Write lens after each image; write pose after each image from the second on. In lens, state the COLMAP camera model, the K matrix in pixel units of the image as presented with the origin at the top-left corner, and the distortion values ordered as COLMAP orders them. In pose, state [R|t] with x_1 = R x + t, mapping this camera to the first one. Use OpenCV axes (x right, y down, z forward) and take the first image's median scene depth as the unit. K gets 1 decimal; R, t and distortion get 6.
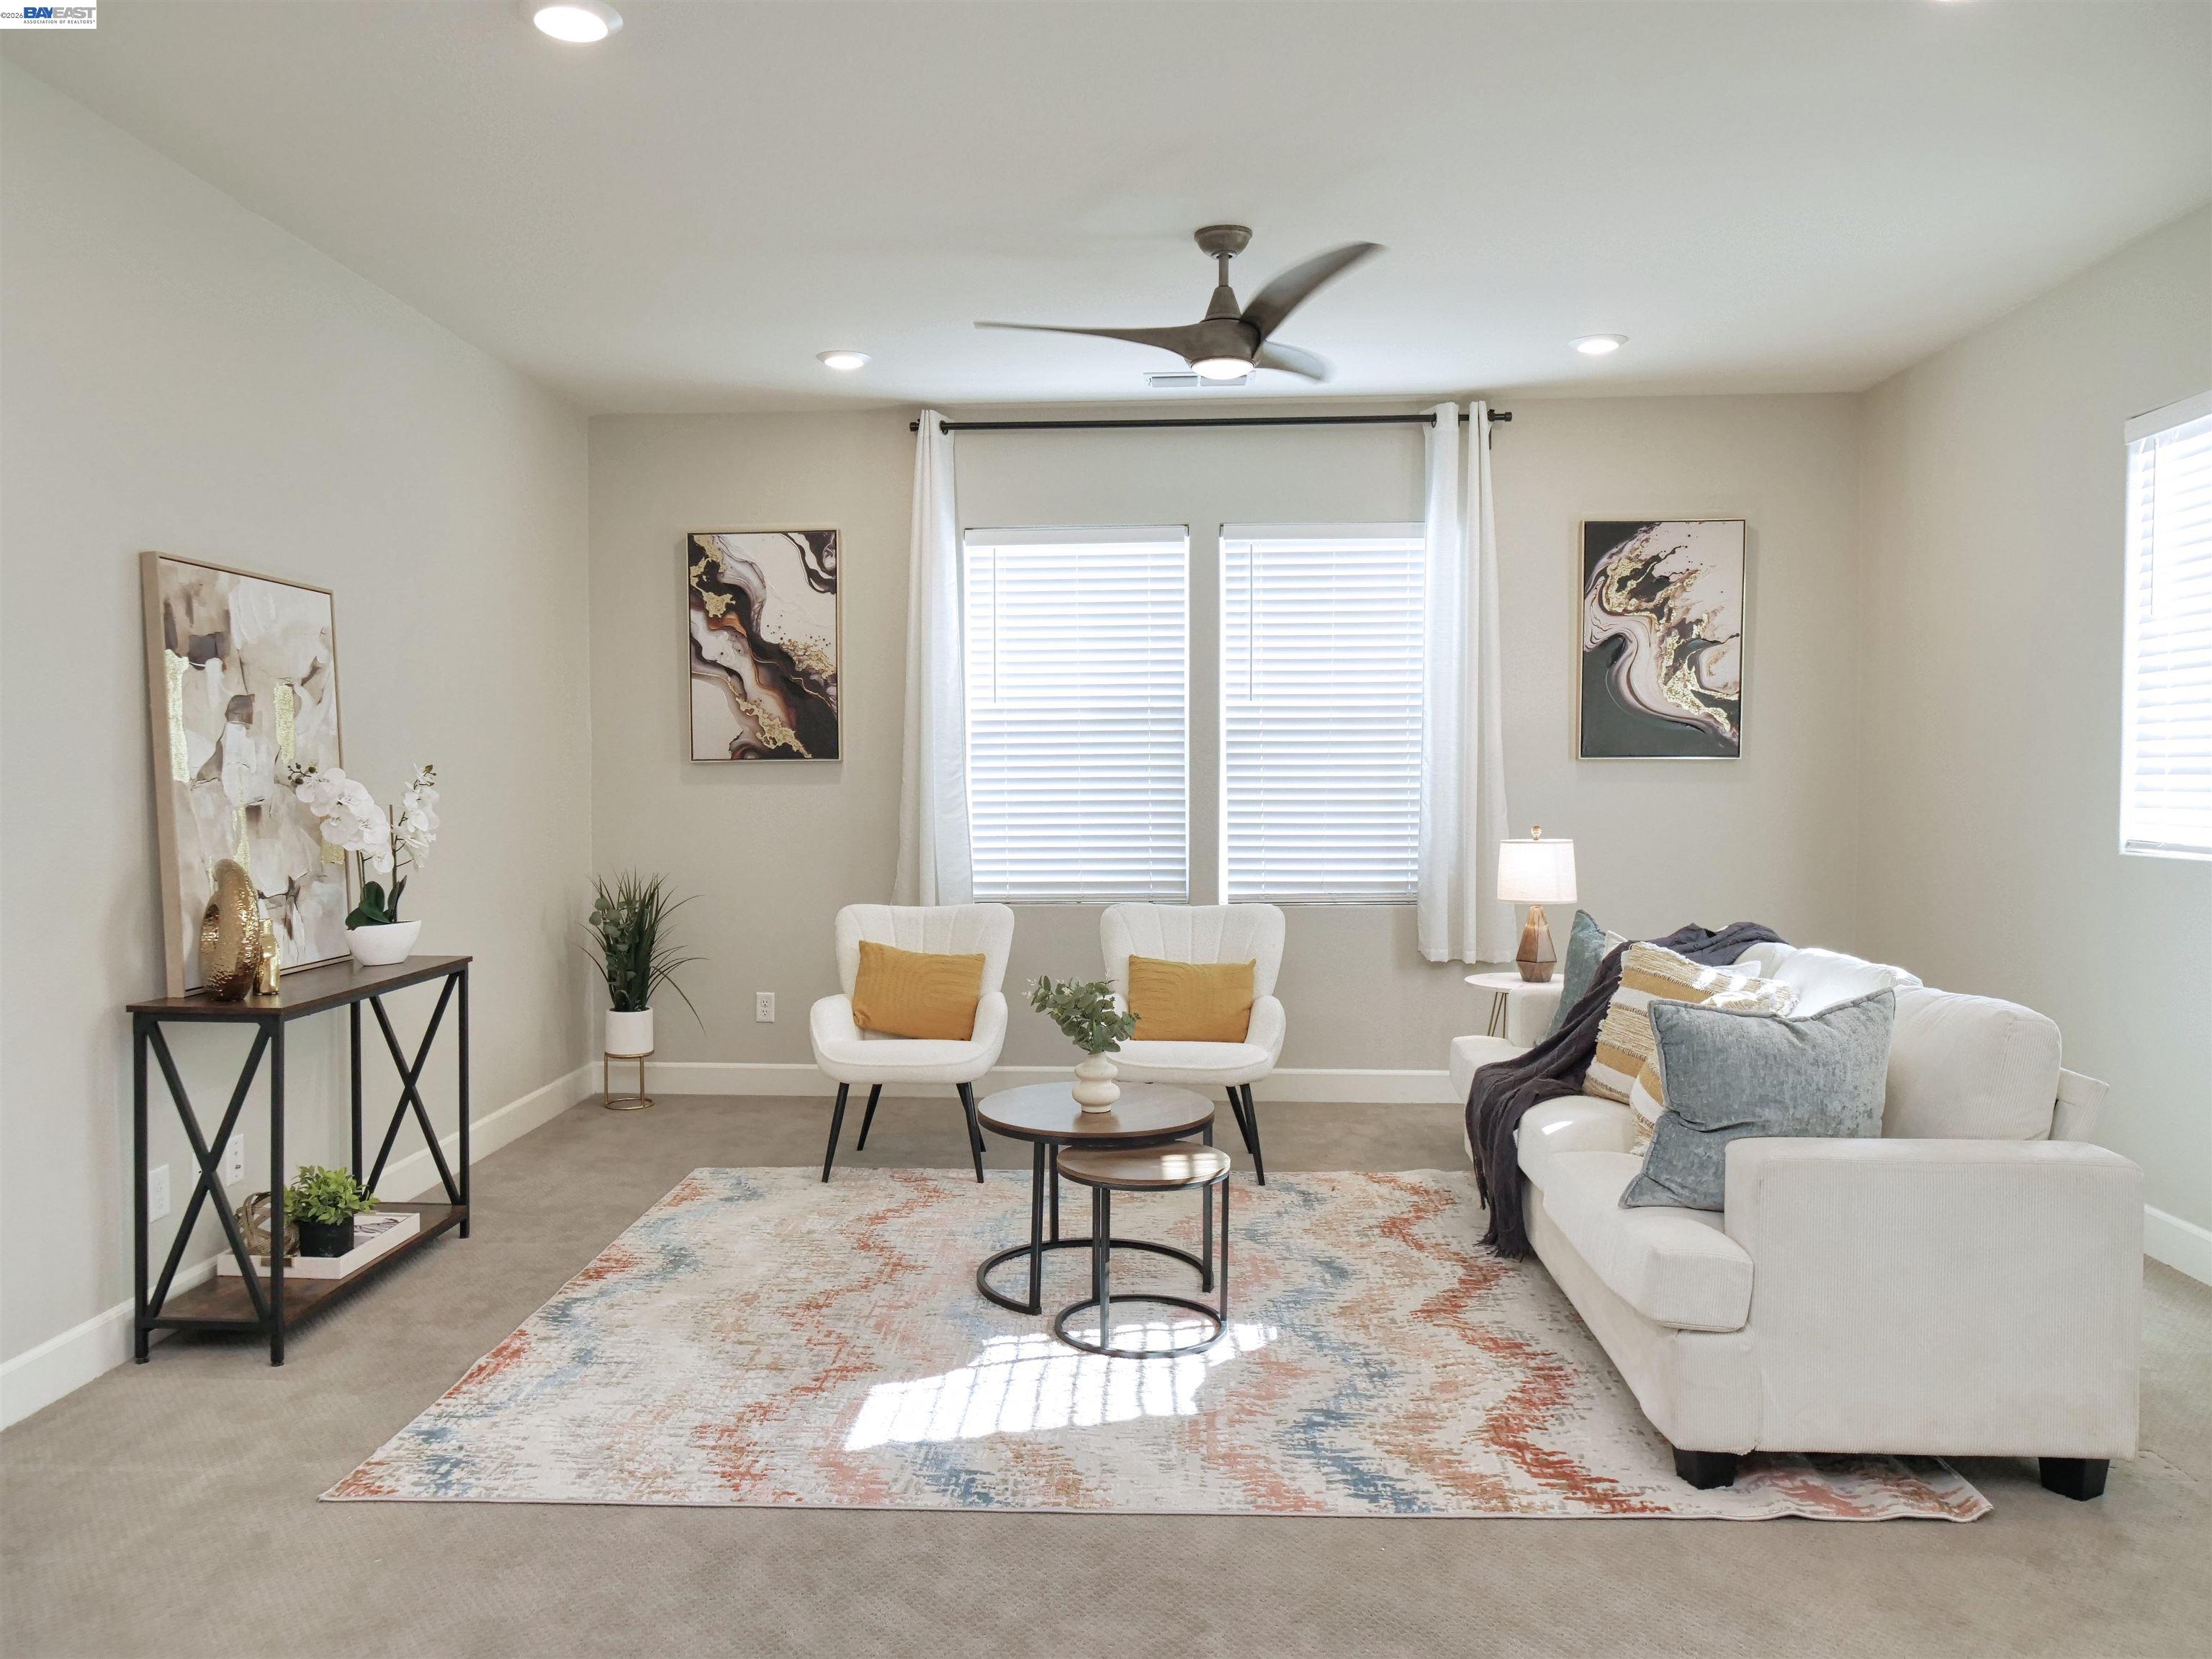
lens RADIAL K [[1547.2, 0, 1050.7], [0, 1547.2, 835.6], [0, 0, 1]] dist [0.004540, -0.001345]
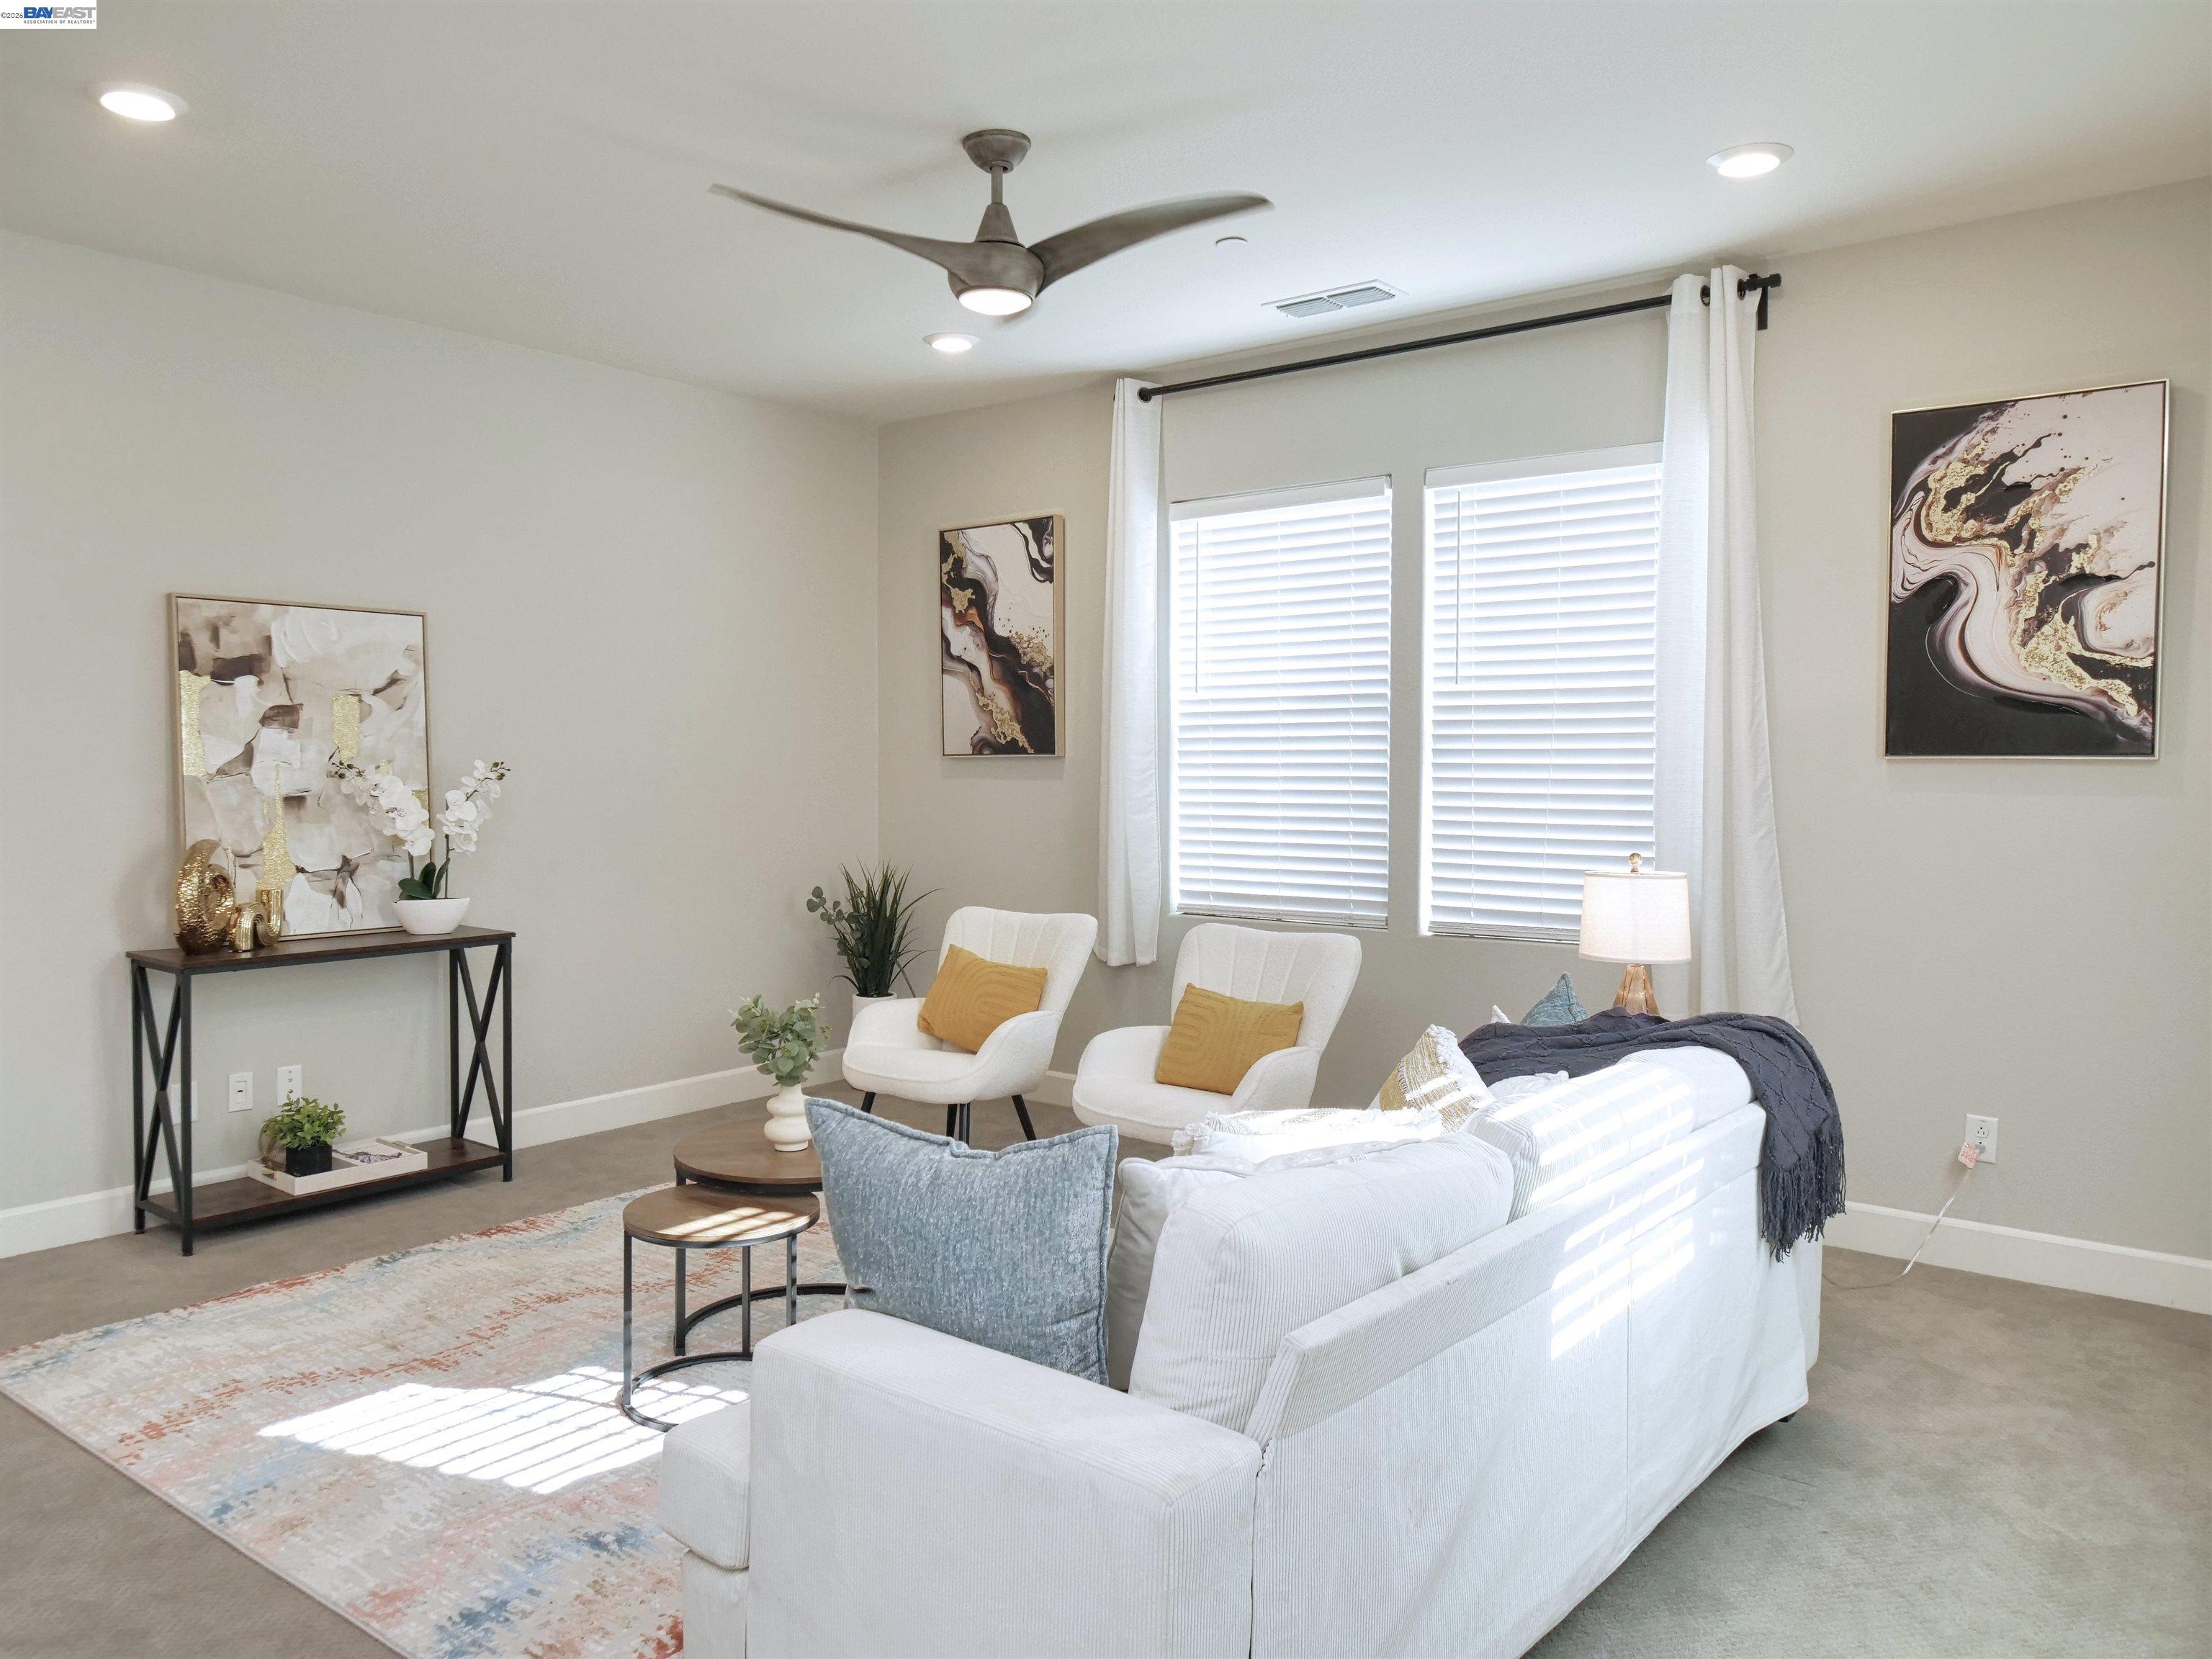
lens RADIAL K [[1547.2, 0, 1083.7], [0, 1547.2, 831.1], [0, 0, 1]] dist [0.004540, -0.001345]
pose [[0.825033, 0.030994, -0.564233, 0.445673], [-0.027300, 0.999515, 0.014985, -0.017556], [0.564424, 0.003041, 0.825479, 0.227763]]
